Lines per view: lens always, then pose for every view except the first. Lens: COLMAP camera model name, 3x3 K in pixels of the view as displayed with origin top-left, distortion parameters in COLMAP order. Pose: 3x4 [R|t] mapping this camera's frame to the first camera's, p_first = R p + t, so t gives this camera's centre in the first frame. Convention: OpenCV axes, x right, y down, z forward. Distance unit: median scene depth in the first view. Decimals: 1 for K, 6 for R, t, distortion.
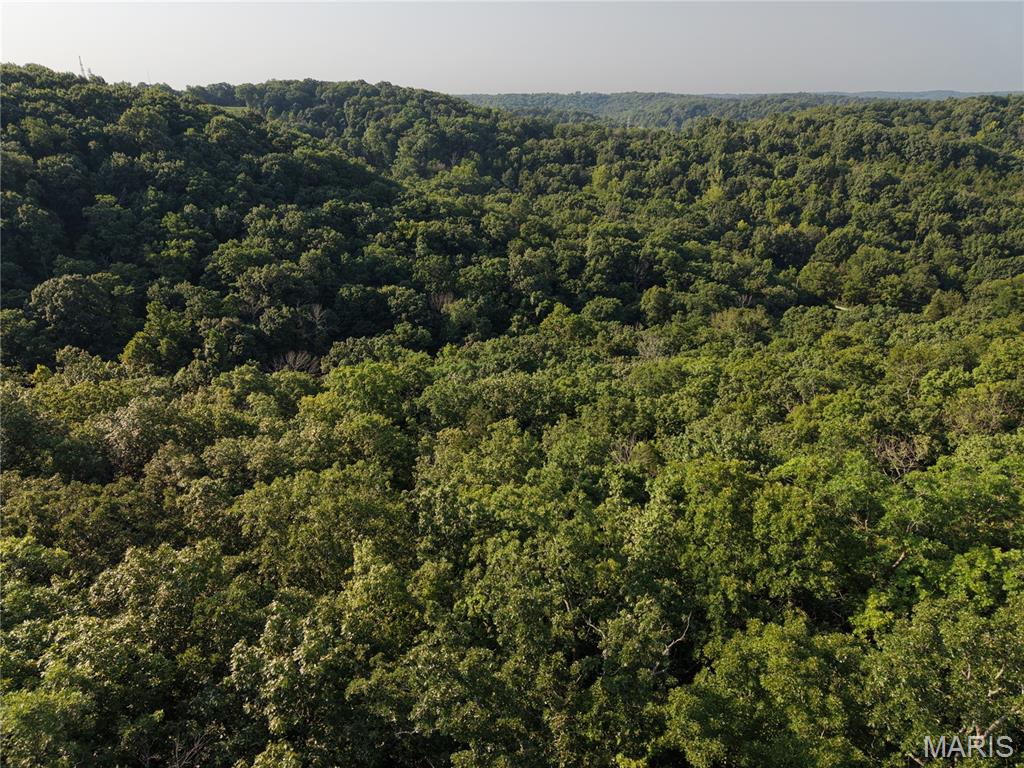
lens RADIAL K [[682.4, 0, 513.5], [0, 682.4, 387.4], [0, 0, 1]] dist [0.018695, -0.025410]
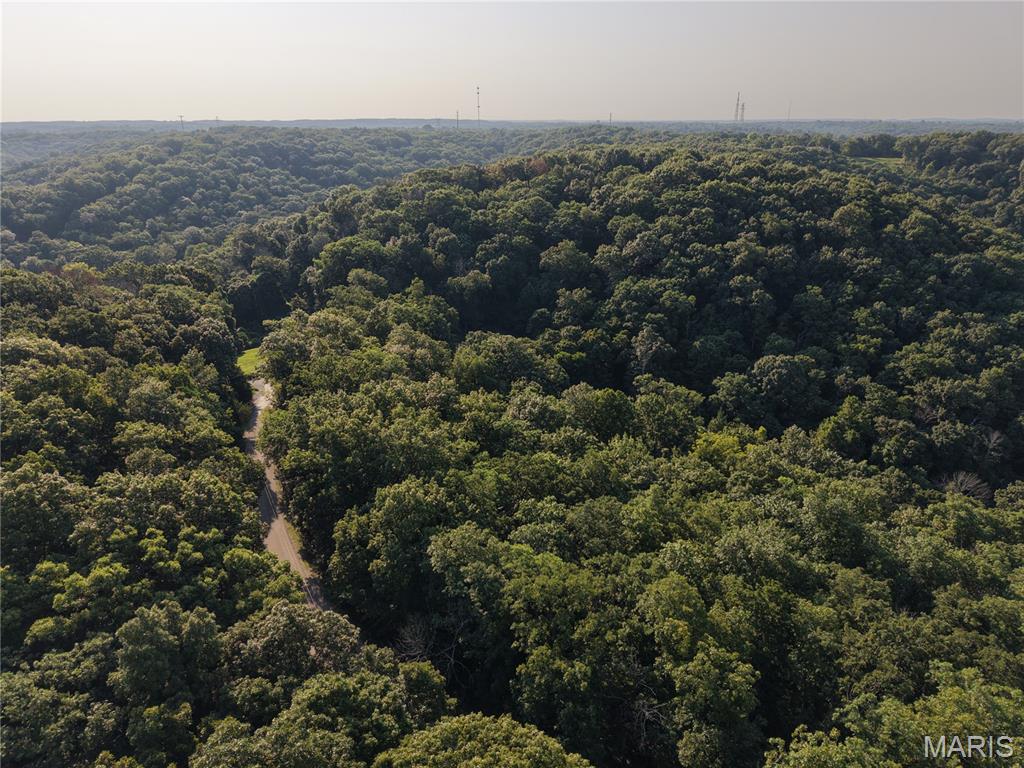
lens RADIAL K [[682.4, 0, 514.7], [0, 682.4, 384.6], [0, 0, 1]] dist [0.018695, -0.025410]
pose [[0.688114, 0.252762, -0.680155, -0.114802], [-0.281347, 0.956976, 0.070996, -0.063119], [0.668837, 0.142506, 0.729622, -0.276259]]
